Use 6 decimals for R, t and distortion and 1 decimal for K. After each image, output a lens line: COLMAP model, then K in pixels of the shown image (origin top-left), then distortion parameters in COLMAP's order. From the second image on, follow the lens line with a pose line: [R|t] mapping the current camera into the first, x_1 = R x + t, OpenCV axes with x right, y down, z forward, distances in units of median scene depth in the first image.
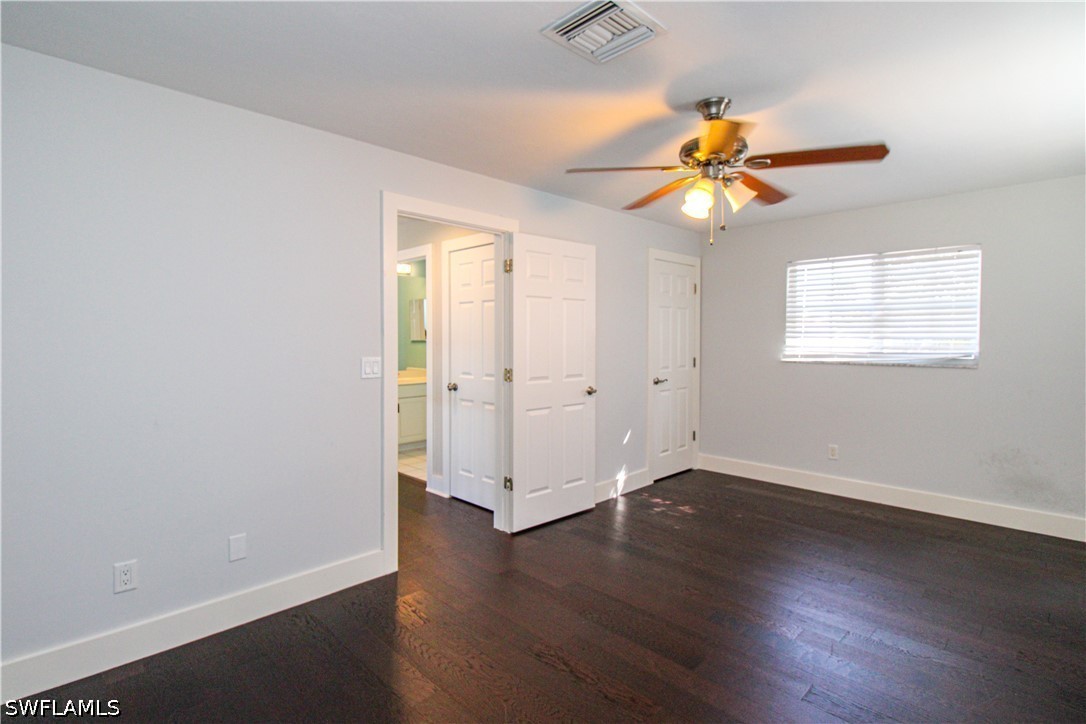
lens RADIAL K [[518.4, 0, 544.0], [0, 518.4, 340.1], [0, 0, 1]] dist [-0.000164, 0.000125]
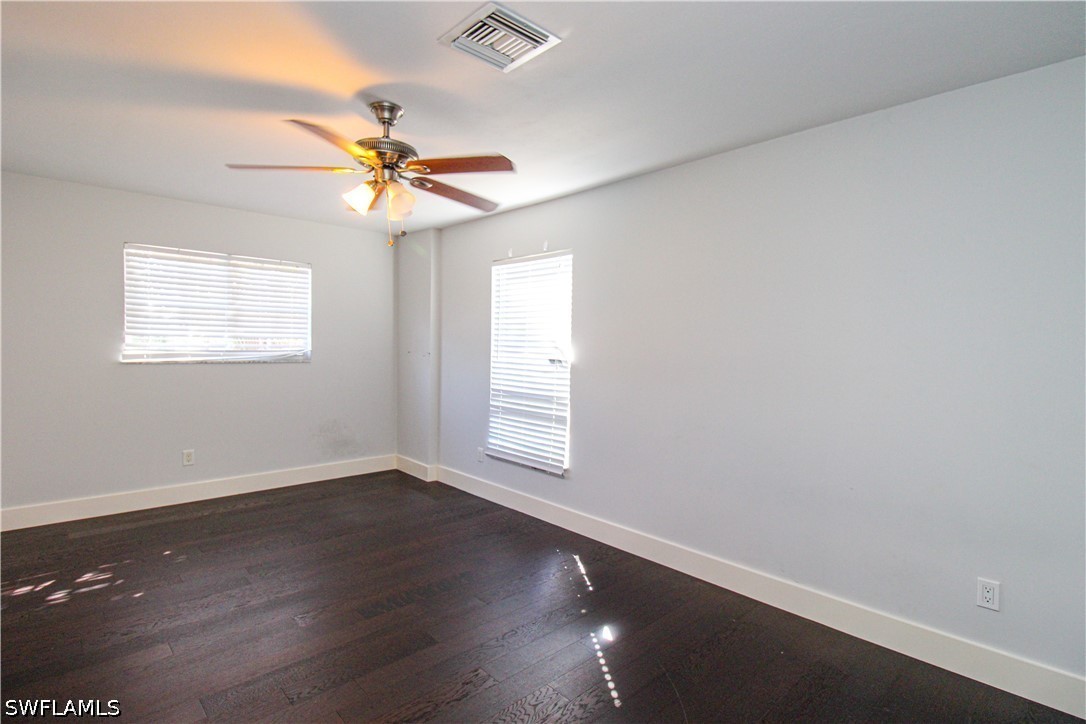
lens RADIAL K [[508.7, 0, 542.1], [0, 508.7, 356.0], [0, 0, 1]] dist [0.012534, -0.000409]
pose [[0.076216, -0.023438, 0.996816, -0.325352], [-0.016680, 0.999554, 0.024777, -0.001515], [-0.996952, -0.018516, 0.075791, 0.302635]]
